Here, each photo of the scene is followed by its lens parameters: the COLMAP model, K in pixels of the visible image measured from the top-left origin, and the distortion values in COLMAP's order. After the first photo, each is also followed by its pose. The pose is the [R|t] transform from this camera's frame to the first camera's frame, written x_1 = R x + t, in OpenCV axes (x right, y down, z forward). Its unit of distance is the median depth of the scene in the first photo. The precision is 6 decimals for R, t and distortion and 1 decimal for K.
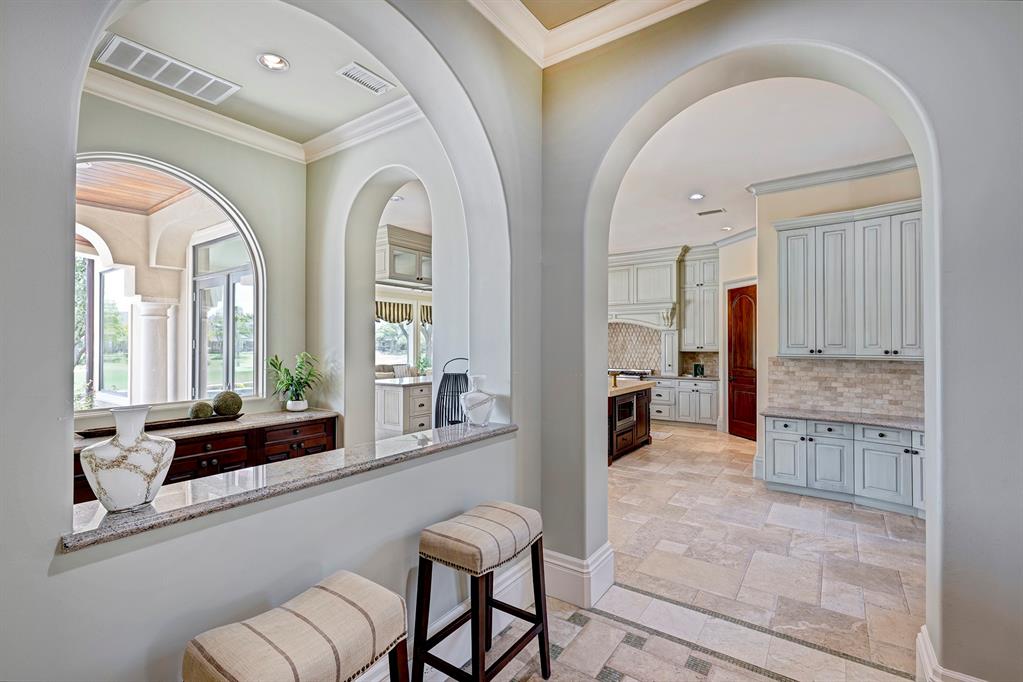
lens RADIAL K [[454.8, 0, 508.2], [0, 454.8, 339.3], [0, 0, 1]] dist [0.023028, -0.000085]
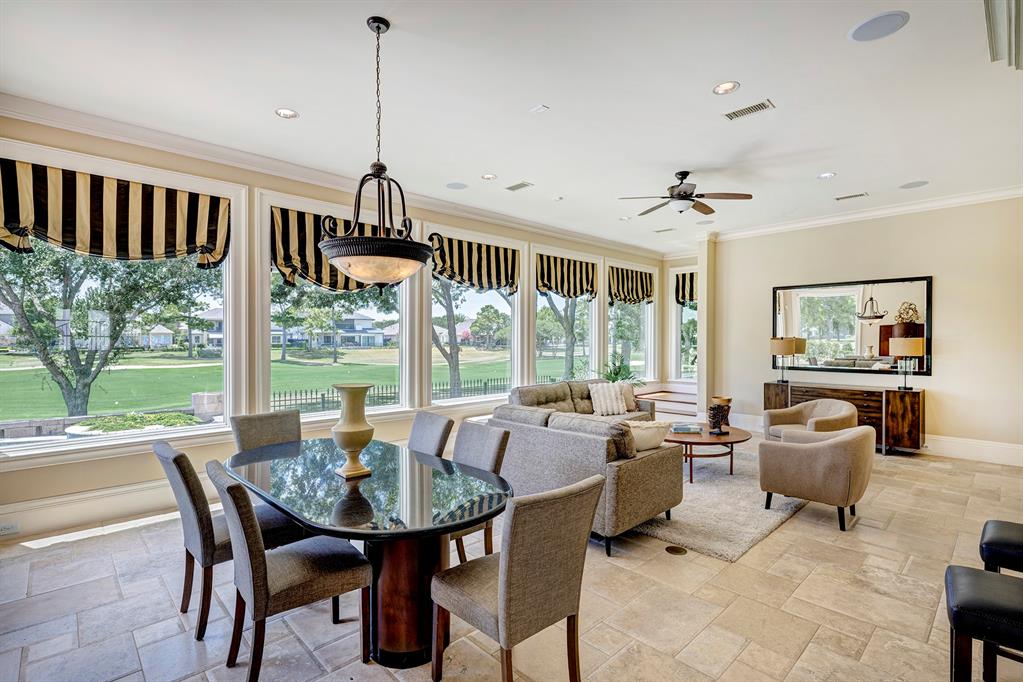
lens RADIAL K [[482.8, 0, 510.3], [0, 482.8, 339.9], [0, 0, 1]] dist [0.004780, 0.001046]
pose [[0.982692, 0.001031, -0.185242, -0.452240], [0.001239, 0.999926, 0.012137, 0.012393], [0.185241, -0.012156, 0.982618, 0.931906]]
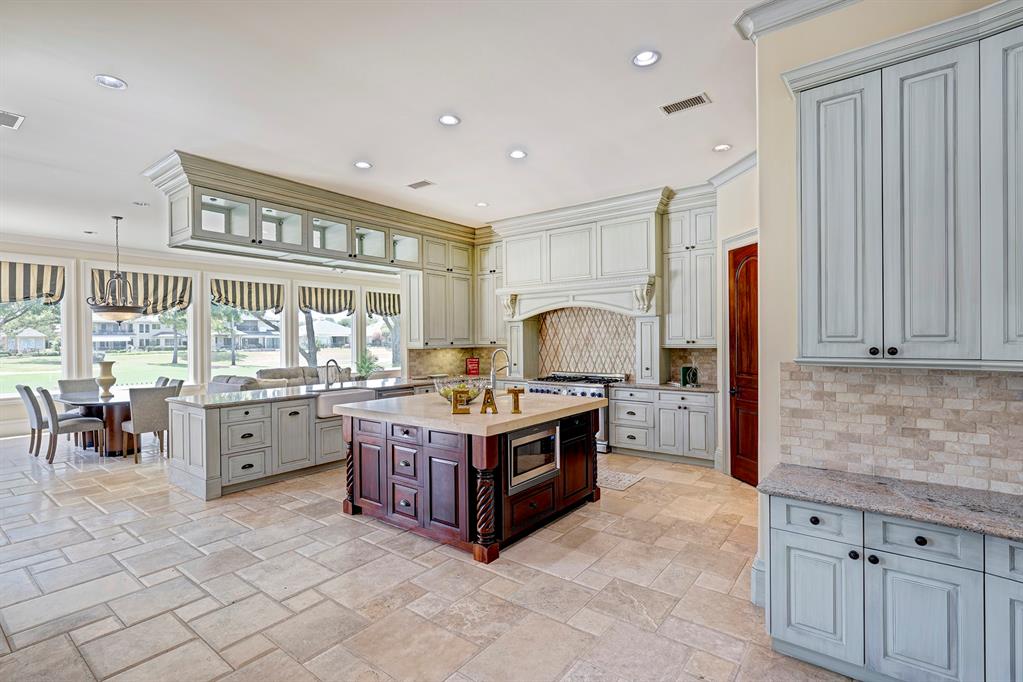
lens RADIAL K [[482.8, 0, 509.3], [0, 482.8, 338.7], [0, 0, 1]] dist [0.004780, 0.001046]
pose [[0.999355, -0.009158, -0.034710, 0.207279], [0.009550, 0.999892, 0.011160, 0.003465], [0.034604, -0.011484, 0.999335, 0.331948]]
